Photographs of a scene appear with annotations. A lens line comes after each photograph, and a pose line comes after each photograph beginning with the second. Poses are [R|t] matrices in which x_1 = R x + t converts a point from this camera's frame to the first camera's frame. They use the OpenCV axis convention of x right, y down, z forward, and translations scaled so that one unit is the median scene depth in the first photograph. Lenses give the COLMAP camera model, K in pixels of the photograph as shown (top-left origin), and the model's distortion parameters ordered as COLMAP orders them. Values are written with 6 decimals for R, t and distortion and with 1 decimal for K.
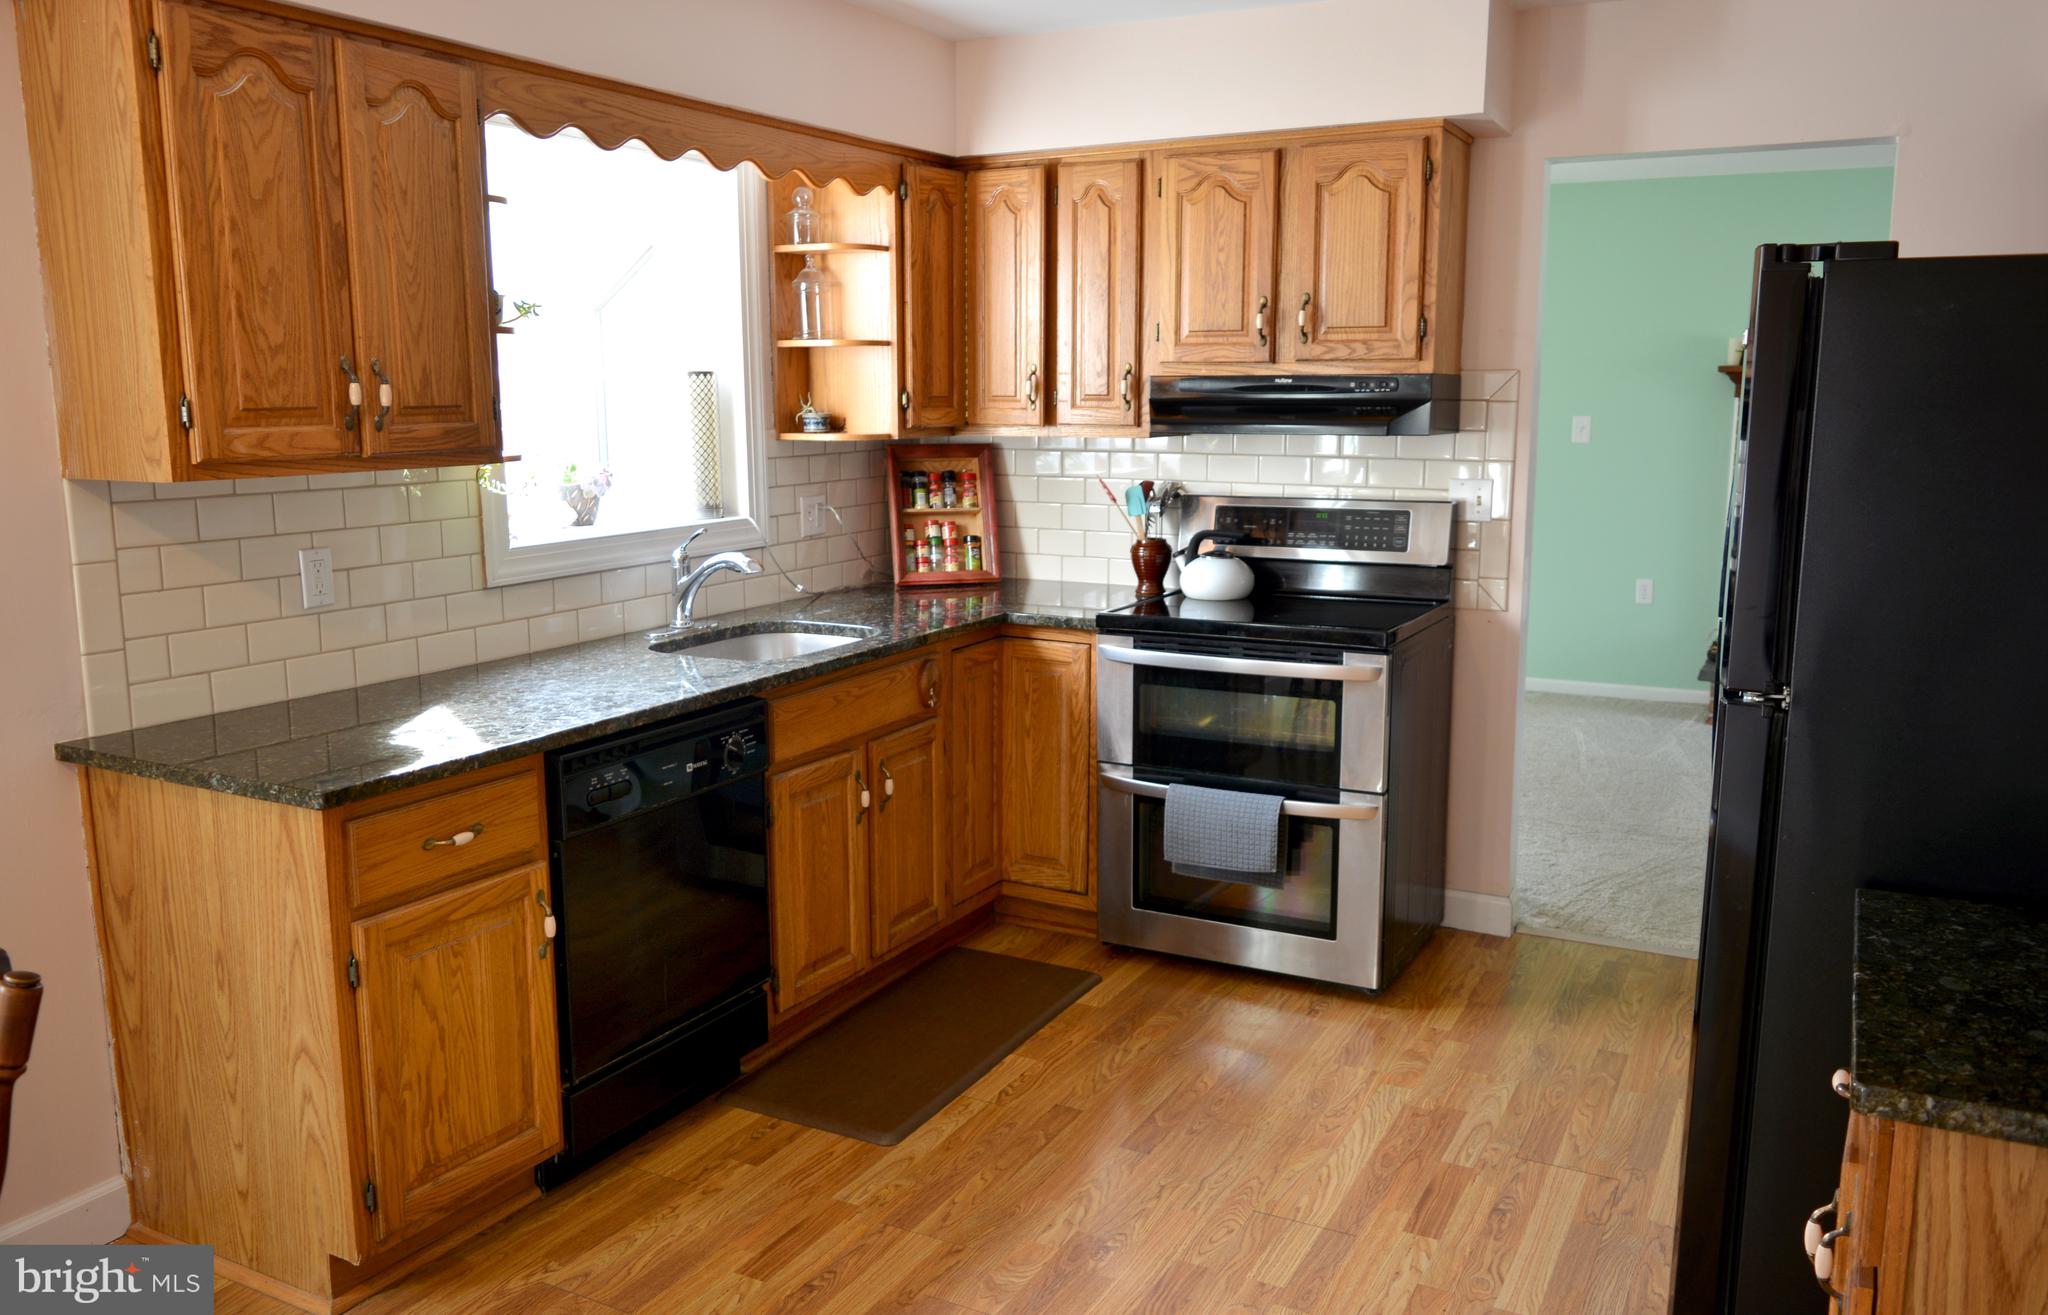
lens RADIAL K [[1618.7, 0, 1024.0], [0, 1618.7, 657.5], [0, 0, 1]] dist [-0.005240, -0.001865]
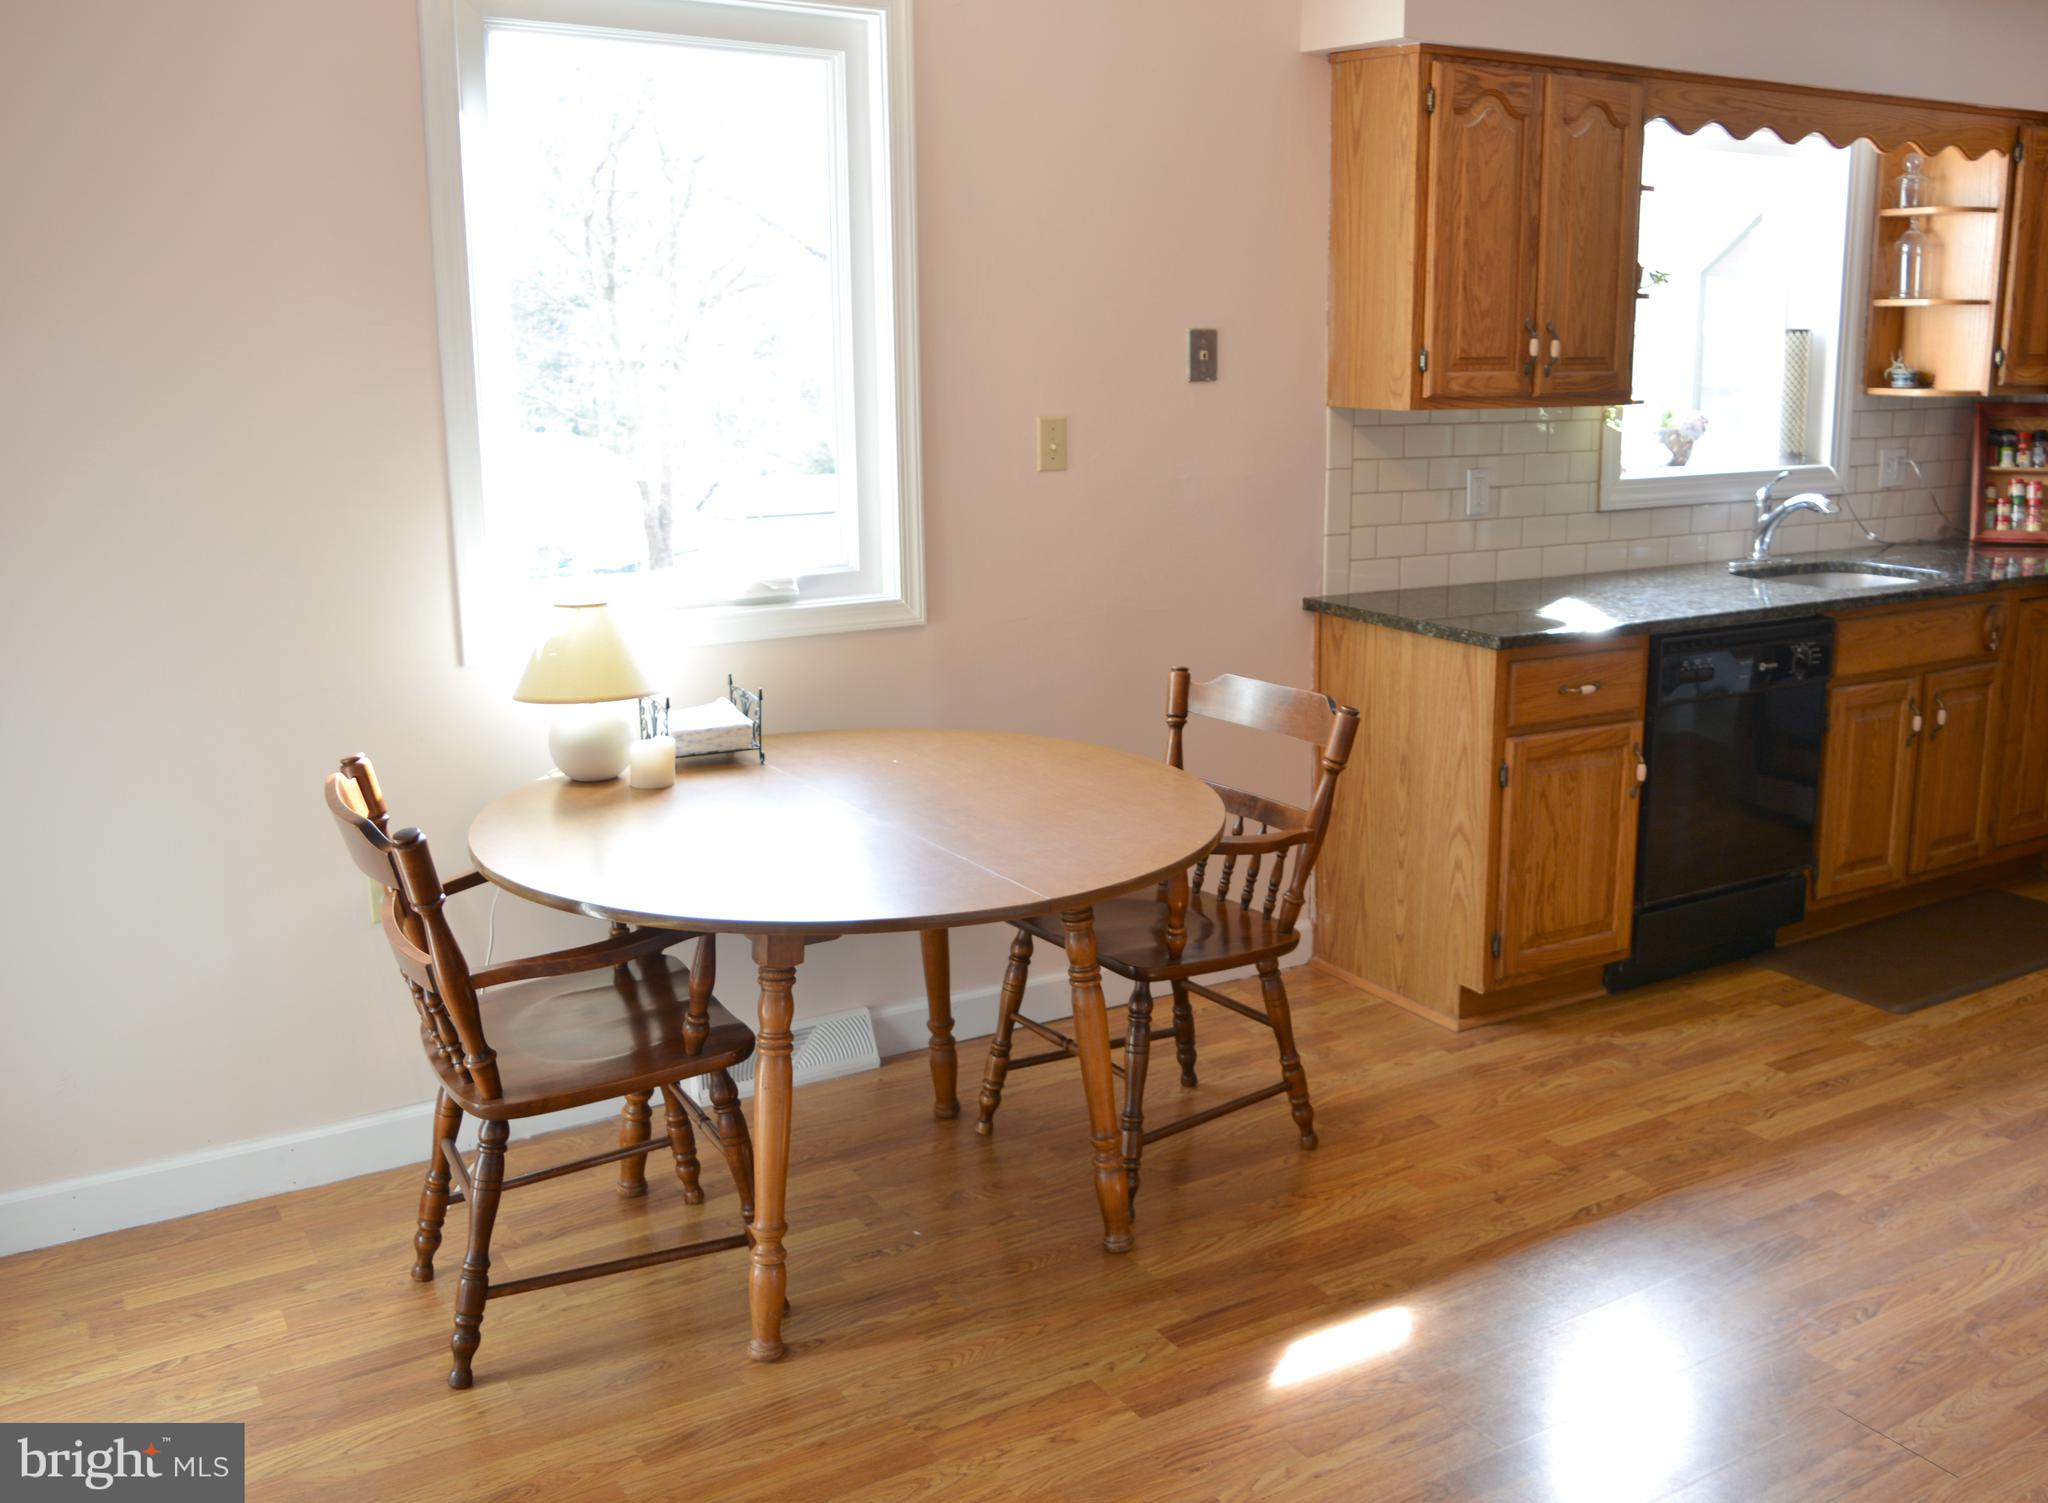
lens RADIAL K [[2162.6, 0, 1029.5], [0, 2162.6, 788.8], [0, 0, 1]] dist [-0.024888, -0.000413]
pose [[0.875518, 0.102695, -0.472146, 0.085417], [-0.083431, 0.994606, 0.061624, 0.113853], [0.475928, -0.014561, 0.879364, -0.704719]]
